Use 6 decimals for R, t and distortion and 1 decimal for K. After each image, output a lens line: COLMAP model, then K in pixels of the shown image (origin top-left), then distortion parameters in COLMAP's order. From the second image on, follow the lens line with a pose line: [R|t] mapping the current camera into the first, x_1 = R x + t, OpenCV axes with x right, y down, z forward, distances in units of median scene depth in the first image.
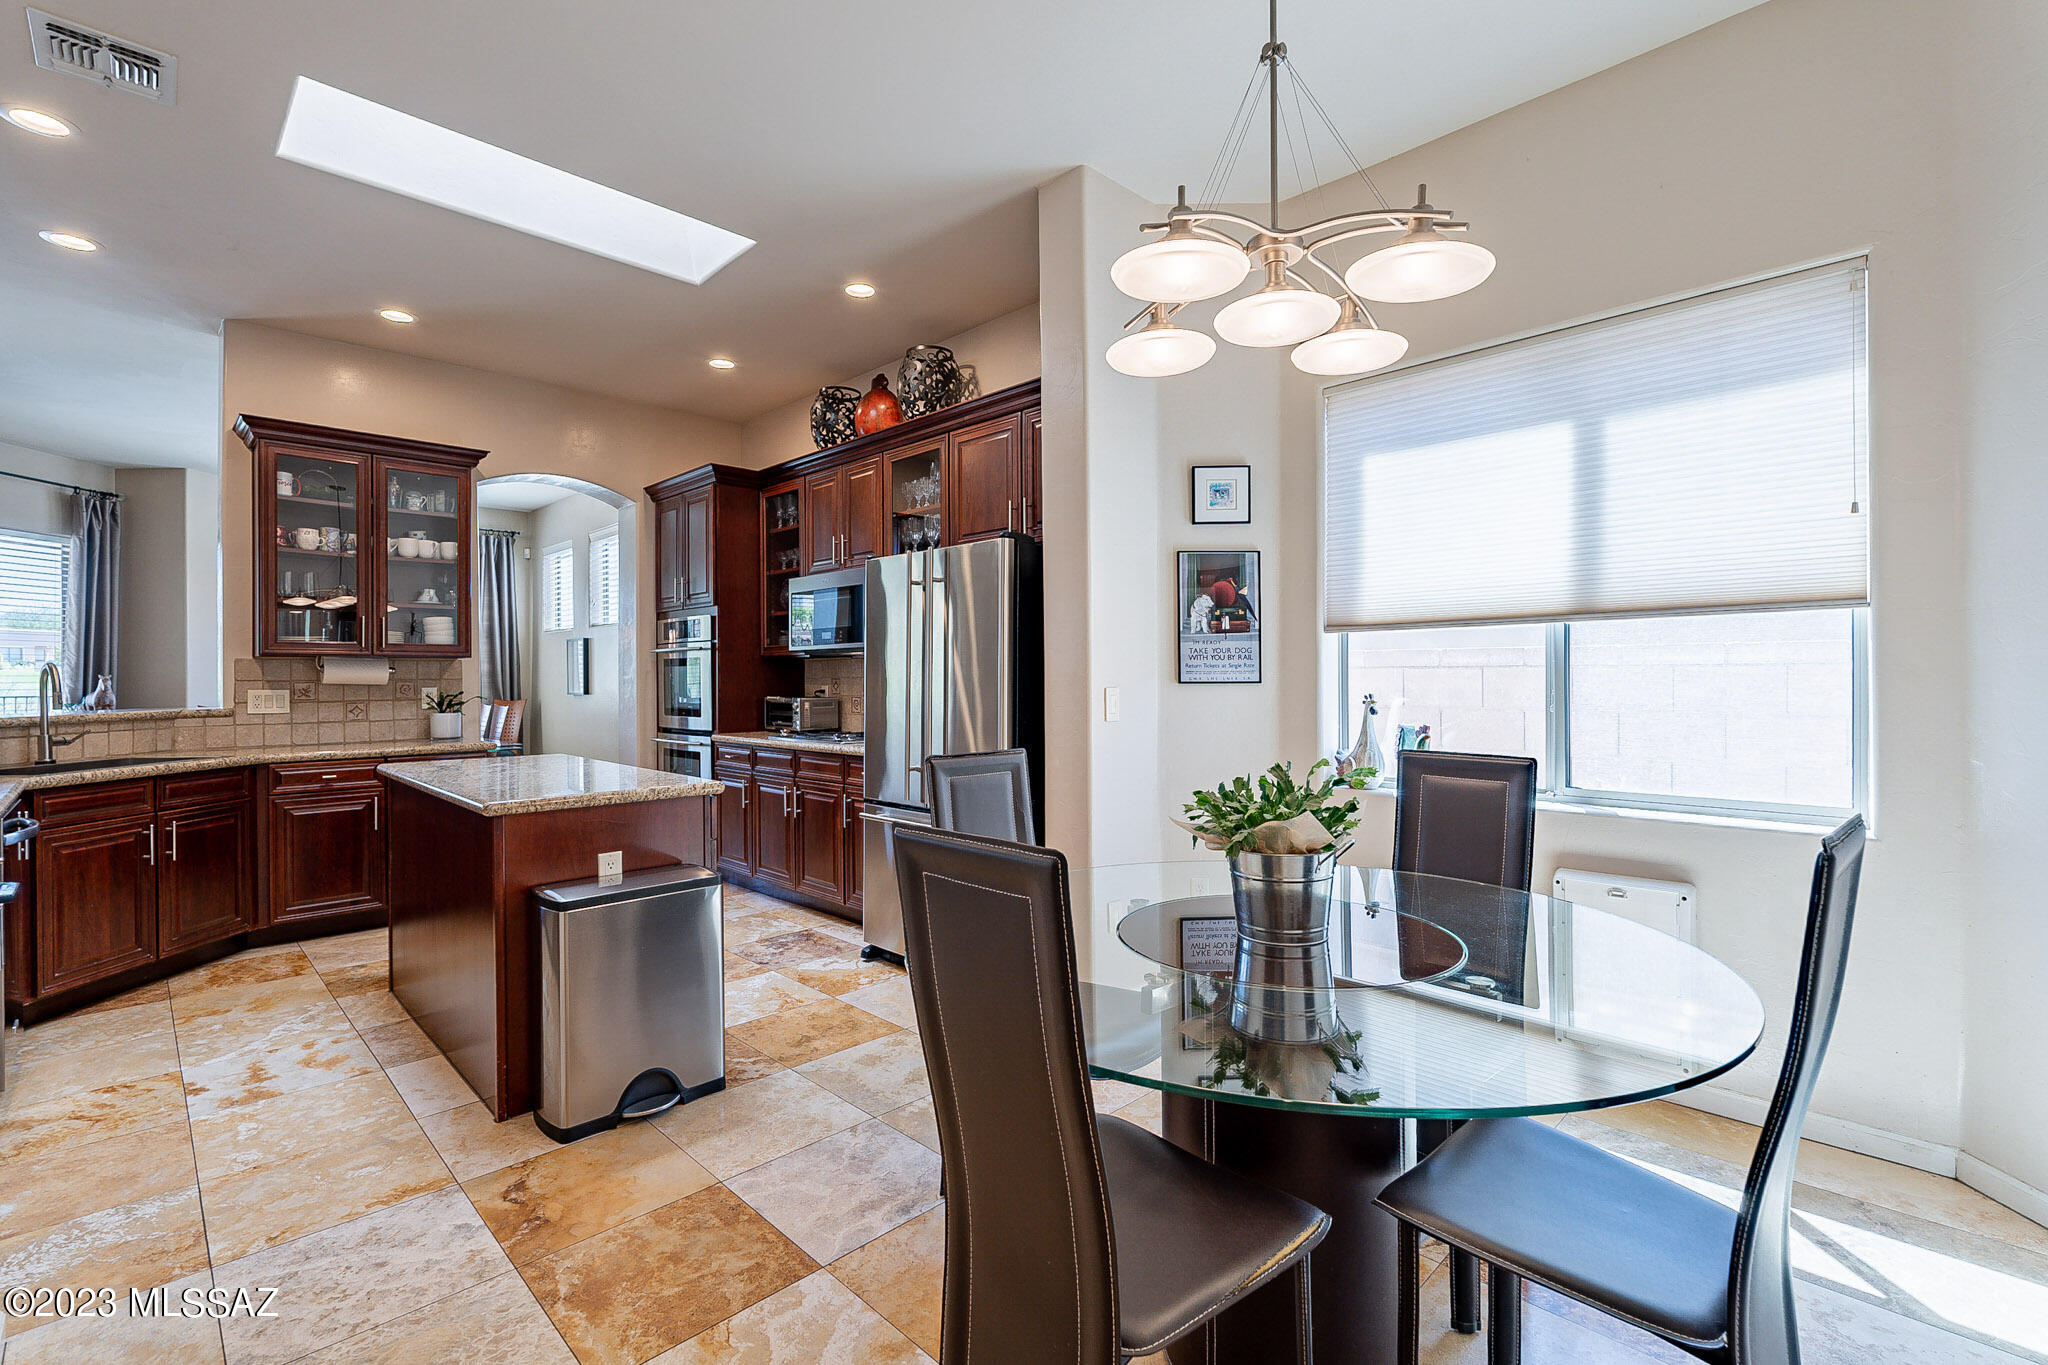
lens RADIAL K [[974.1, 0, 968.9], [0, 974.1, 670.4], [0, 0, 1]] dist [-0.000817, -0.000328]
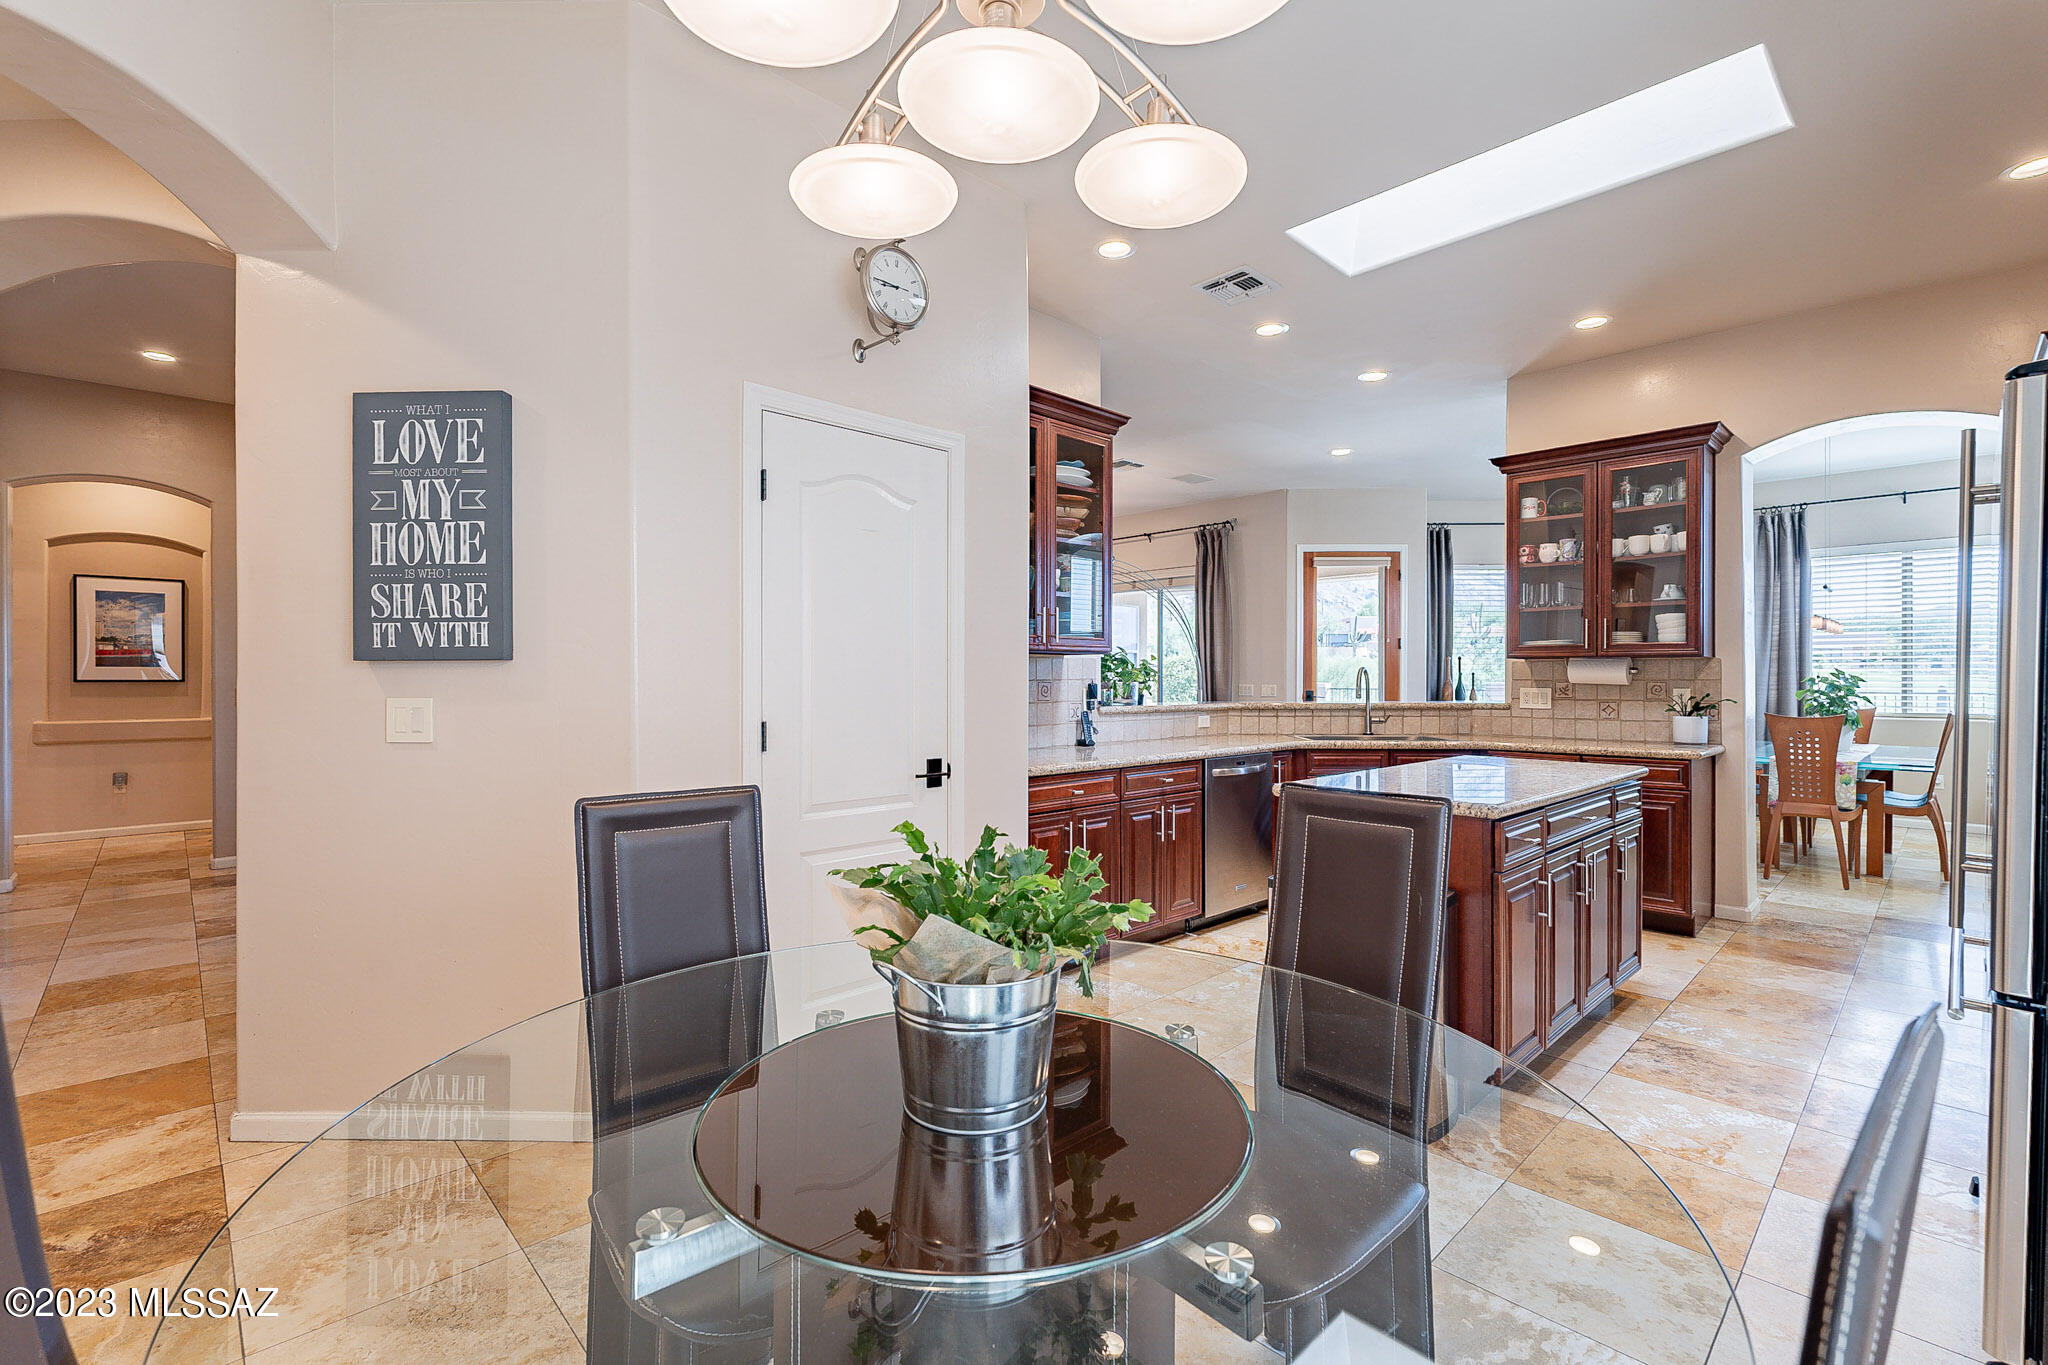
lens RADIAL K [[905.0, 0, 1024.0], [0, 905.0, 682.5], [0, 0, 1]] dist [-0.002602, -0.000066]
pose [[-0.023768, 0.010334, -0.999664, 0.367078], [0.006955, 0.999924, 0.010171, -0.001675], [0.999693, -0.006711, -0.023838, 0.421896]]
